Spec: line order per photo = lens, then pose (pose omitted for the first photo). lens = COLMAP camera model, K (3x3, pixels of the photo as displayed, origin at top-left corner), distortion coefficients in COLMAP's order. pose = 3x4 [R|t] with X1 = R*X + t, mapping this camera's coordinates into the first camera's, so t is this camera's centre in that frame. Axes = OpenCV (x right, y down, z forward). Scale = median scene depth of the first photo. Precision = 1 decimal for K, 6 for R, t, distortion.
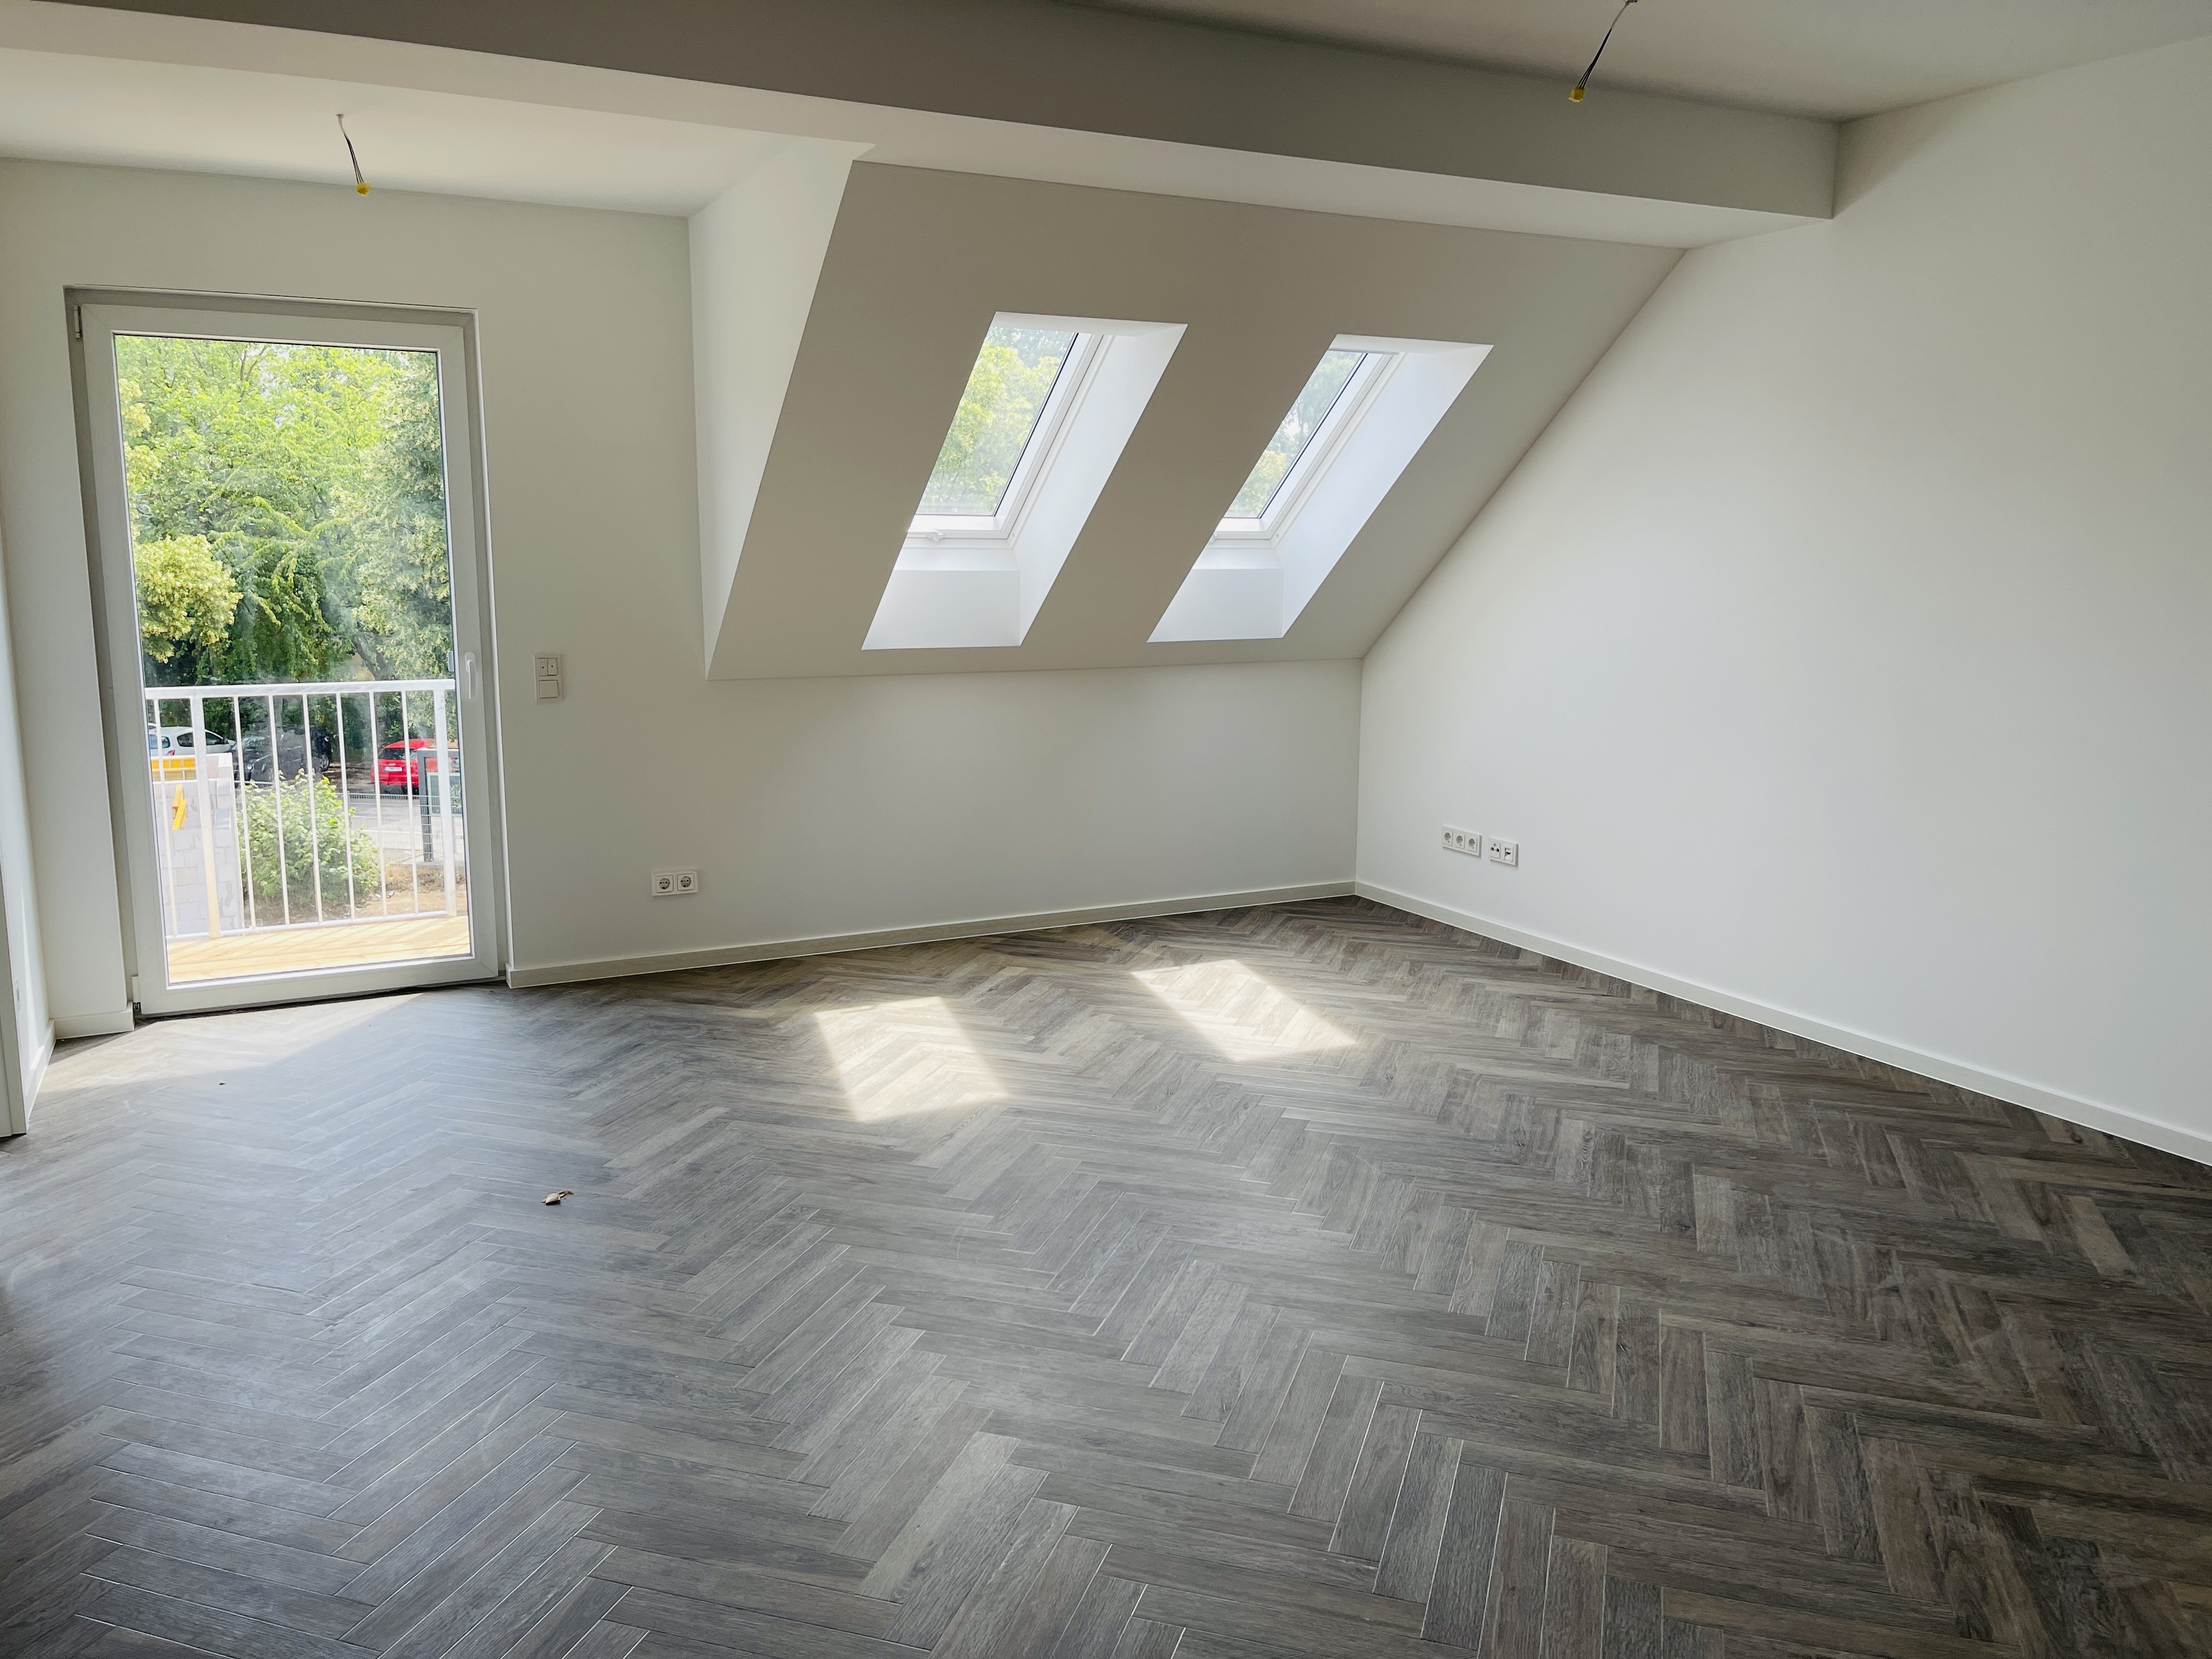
lens RADIAL K [[1679.5, 0, 1094.2], [0, 1679.5, 822.4], [0, 0, 1]] dist [0.008404, -0.011900]
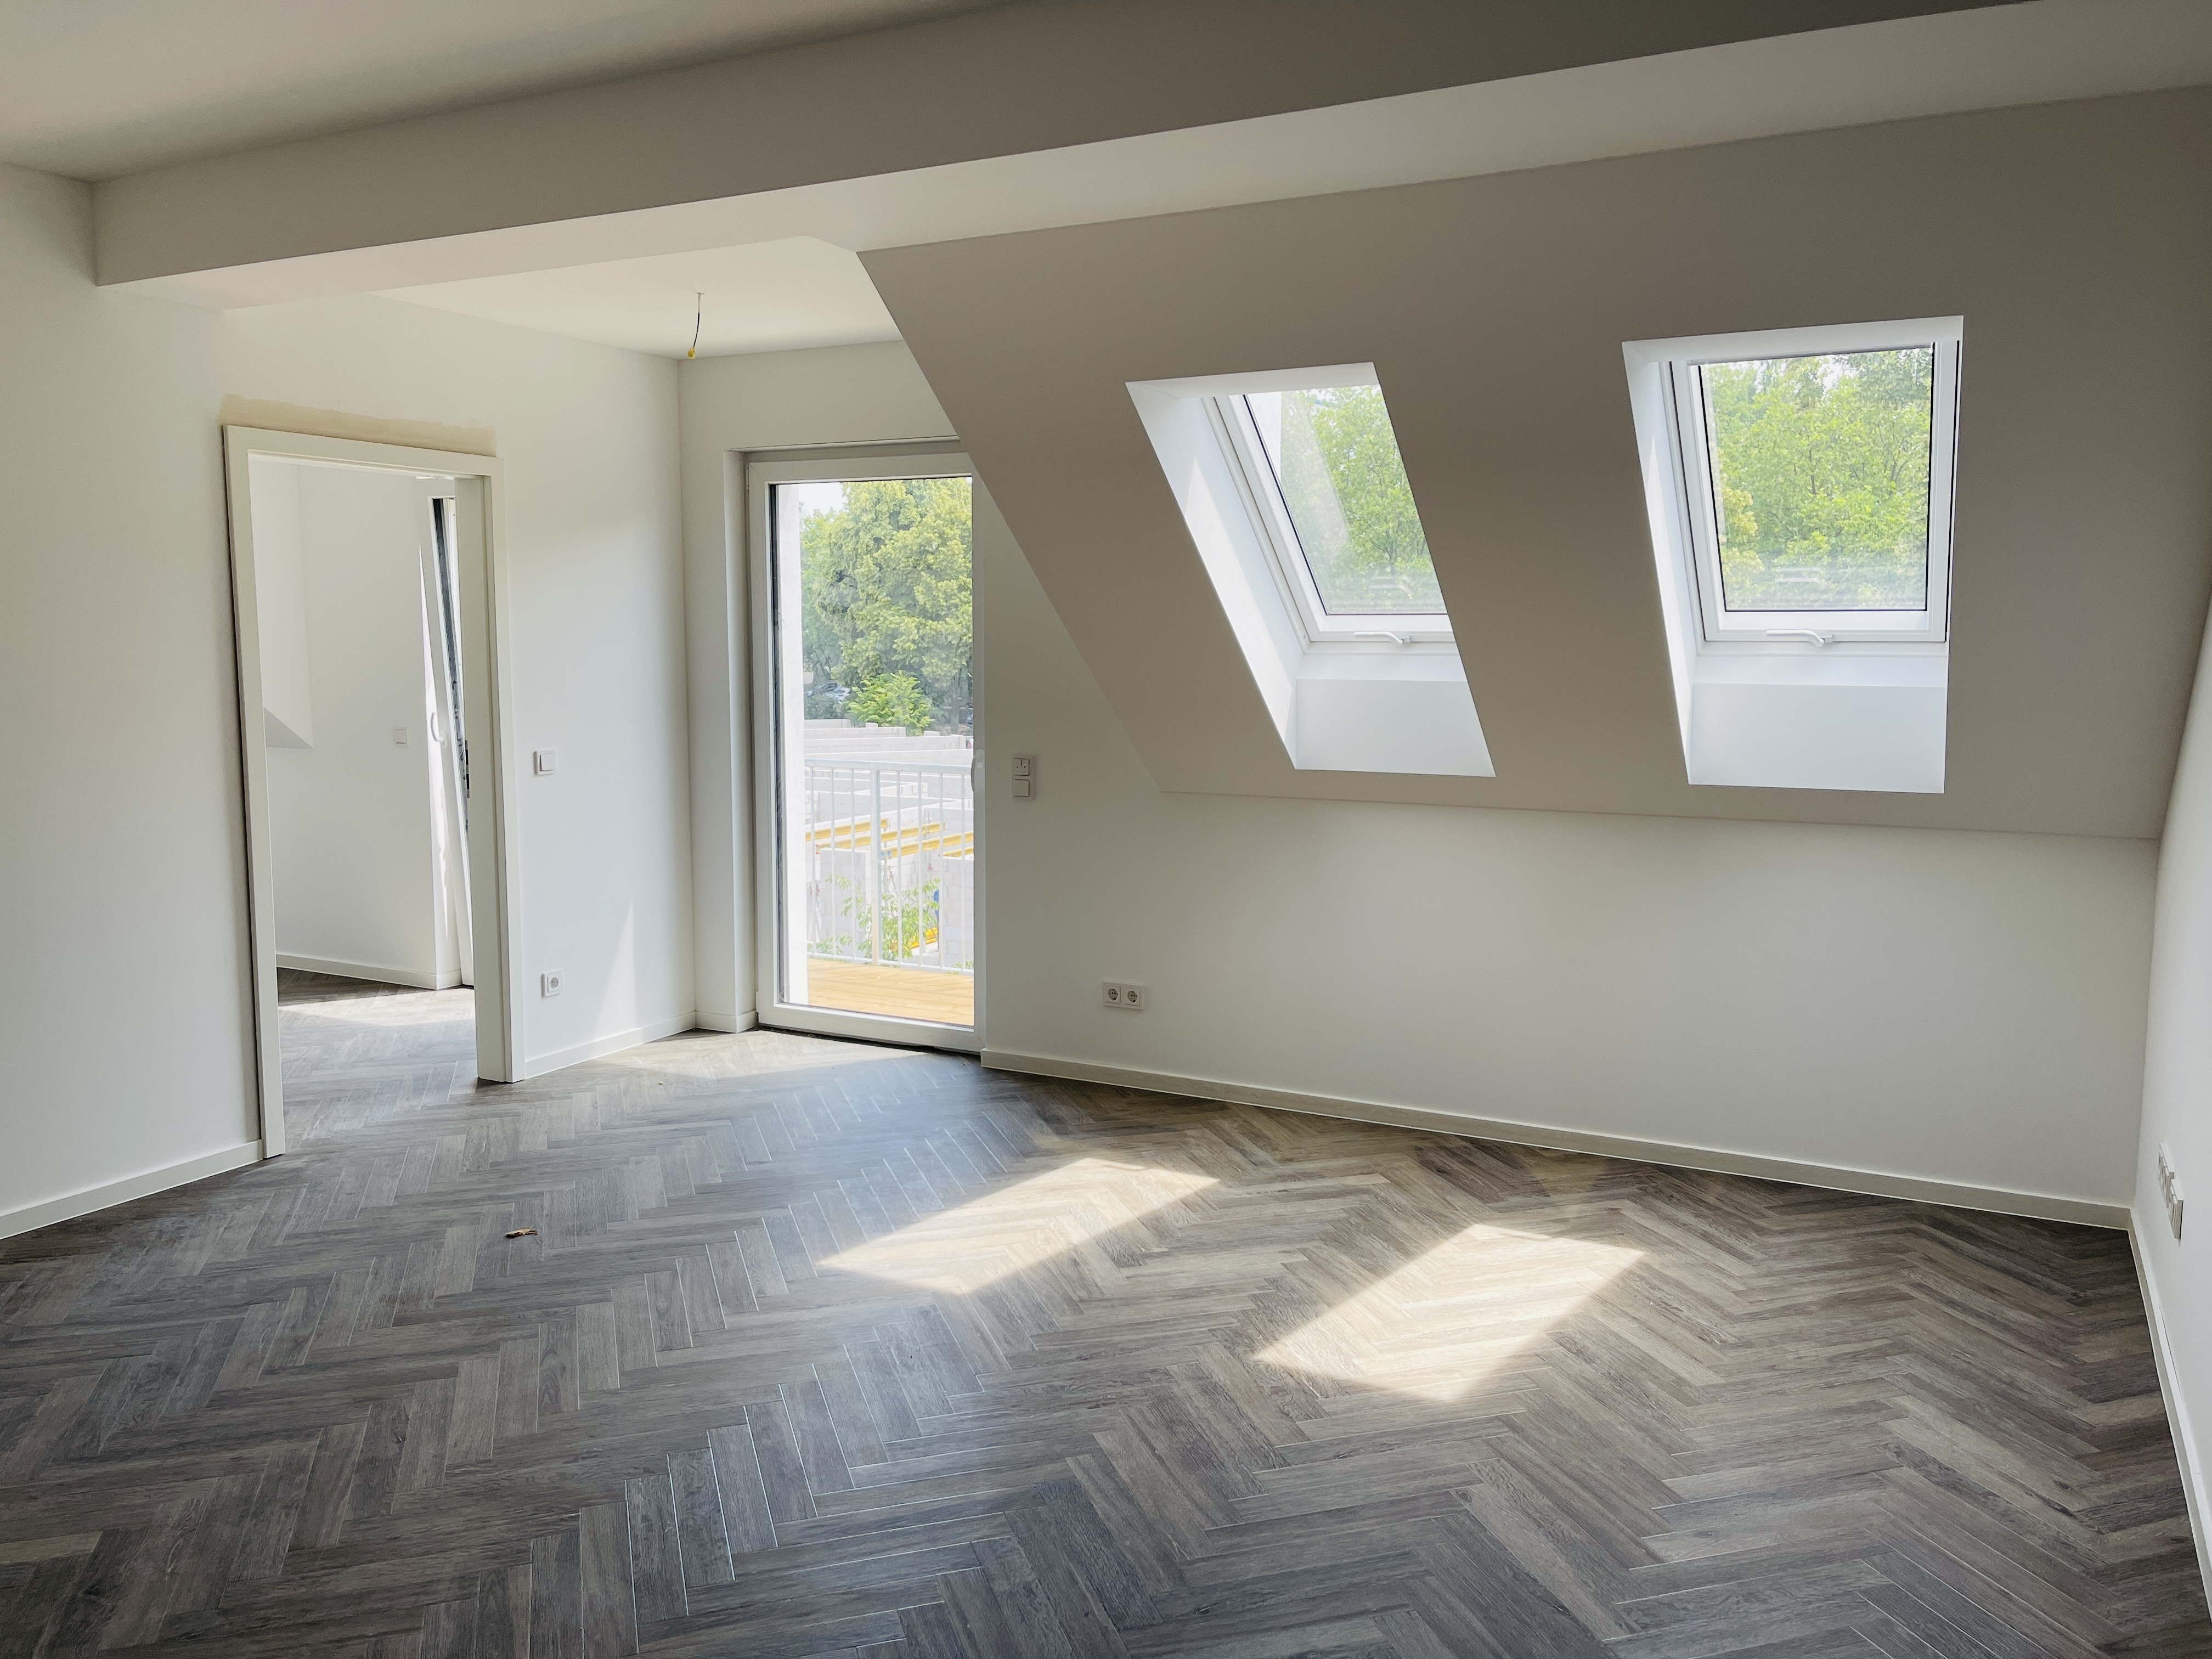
lens RADIAL K [[1679.5, 0, 1099.2], [0, 1679.5, 823.1], [0, 0, 1]] dist [0.008404, -0.011900]
pose [[0.574460, 0.089845, -0.813587, 0.584479], [-0.131478, 0.991180, 0.016622, -0.086600], [0.807904, 0.097420, 0.581206, 0.468235]]
